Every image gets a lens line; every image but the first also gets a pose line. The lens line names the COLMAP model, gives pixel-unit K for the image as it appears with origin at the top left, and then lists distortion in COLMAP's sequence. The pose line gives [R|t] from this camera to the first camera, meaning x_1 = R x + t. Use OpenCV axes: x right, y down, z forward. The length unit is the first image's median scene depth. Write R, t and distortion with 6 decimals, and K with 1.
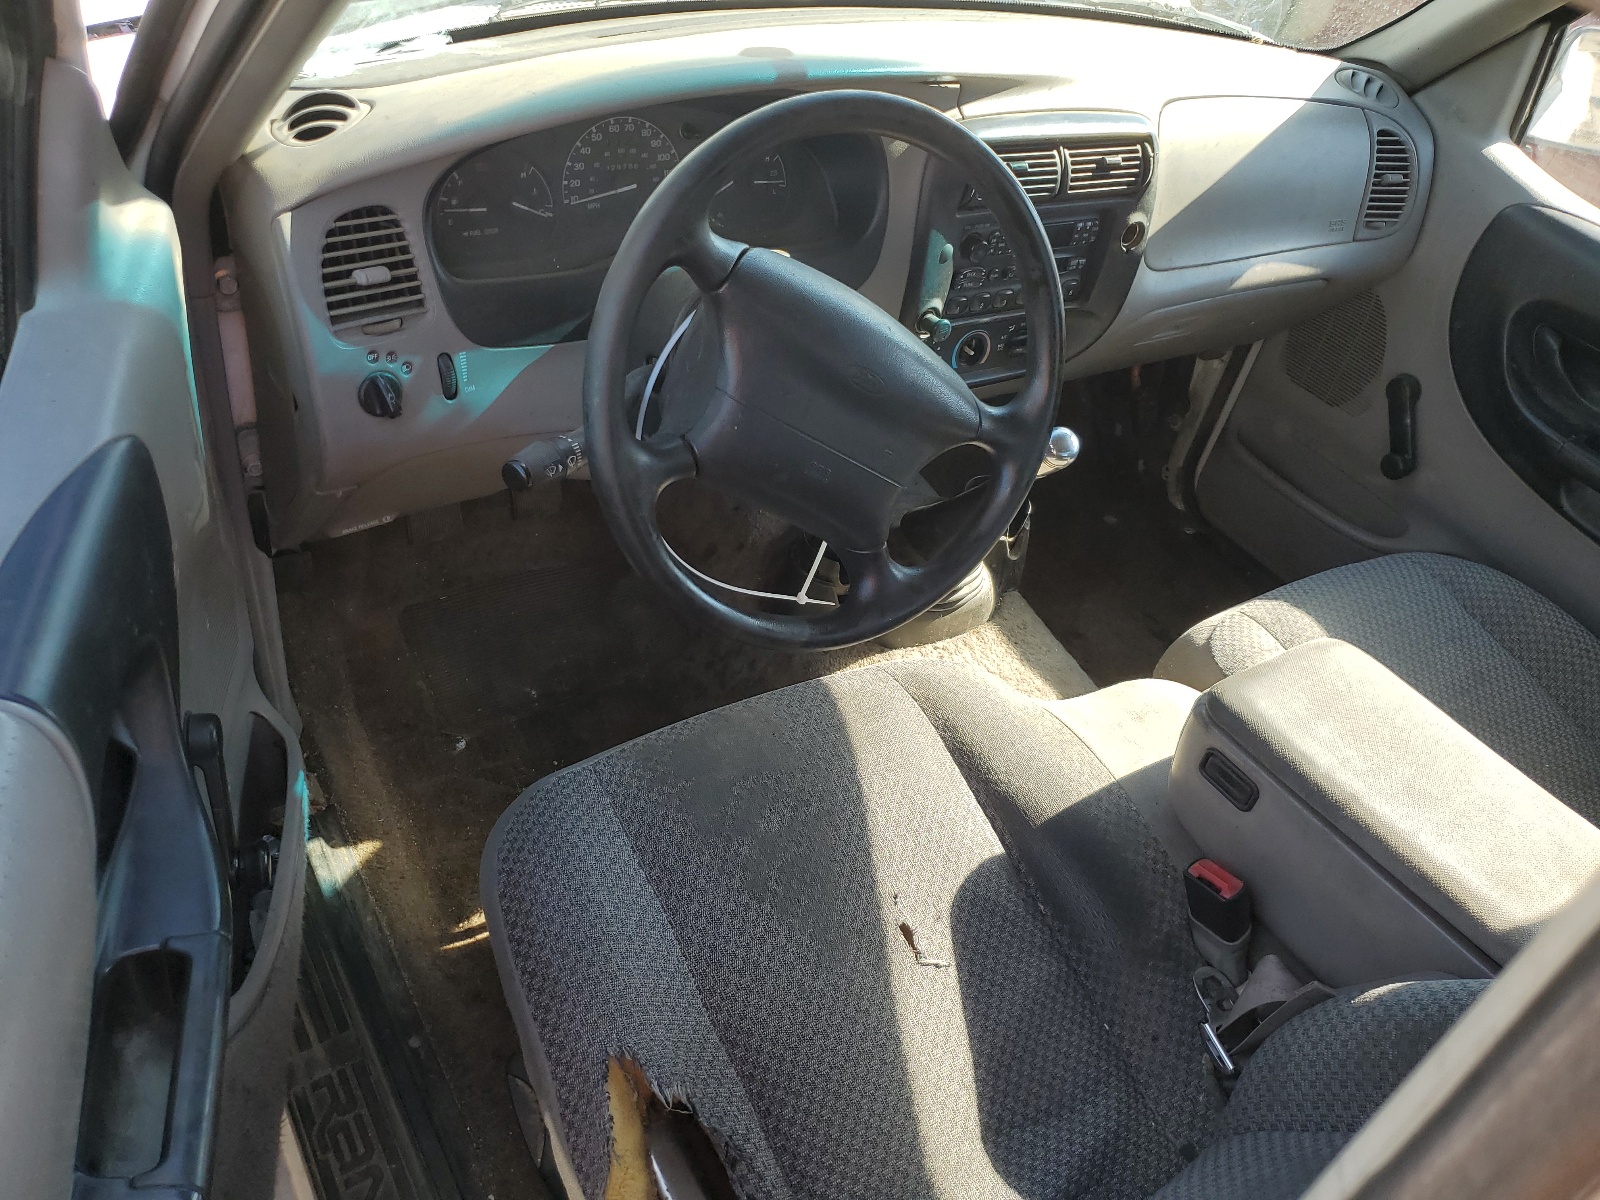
lens RADIAL K [[1276.2, 0, 800.0], [0, 1276.2, 600.0], [0, 0, 1]] dist [-0.002490, -0.001564]
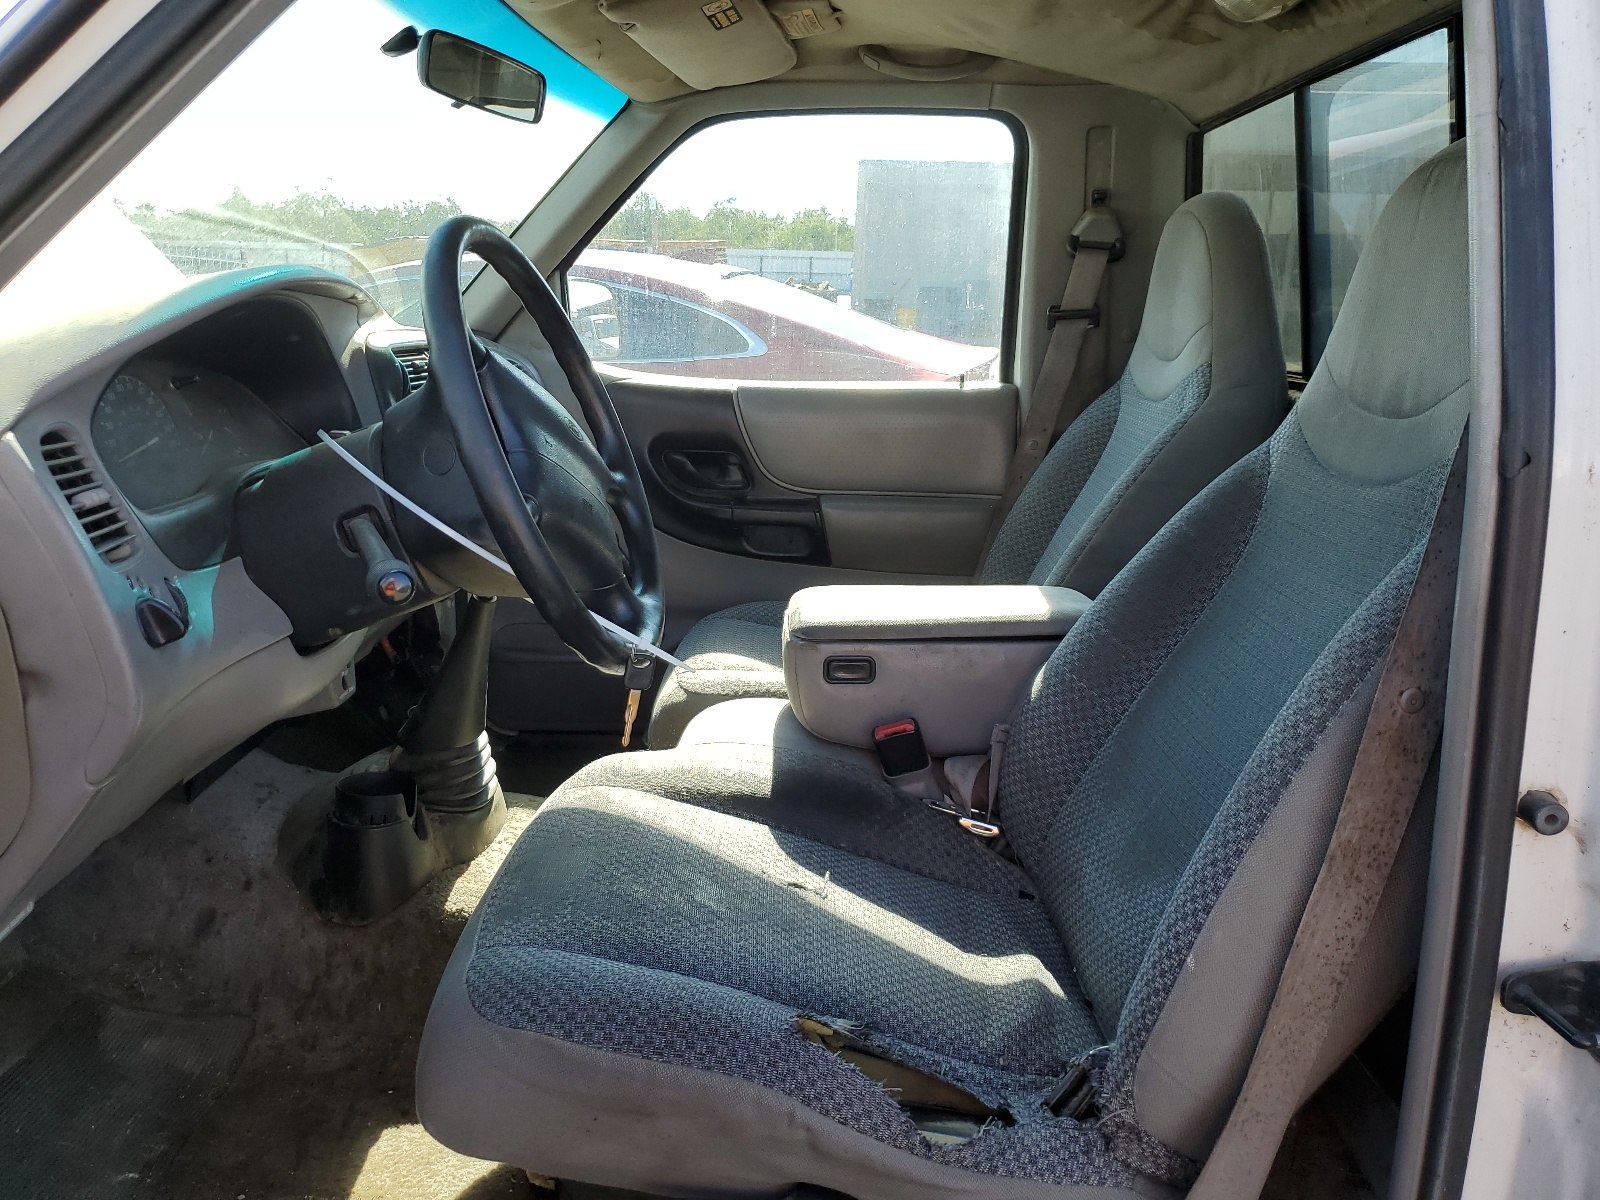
lens RADIAL K [[1276.2, 0, 809.4], [0, 1276.2, 607.8], [0, 0, 1]] dist [0.003074, -0.009142]
pose [[0.515406, -0.339714, 0.786735, -0.694352], [0.607846, 0.792063, -0.056198, 0.134750], [-0.604053, 0.507179, 0.614728, 0.175625]]
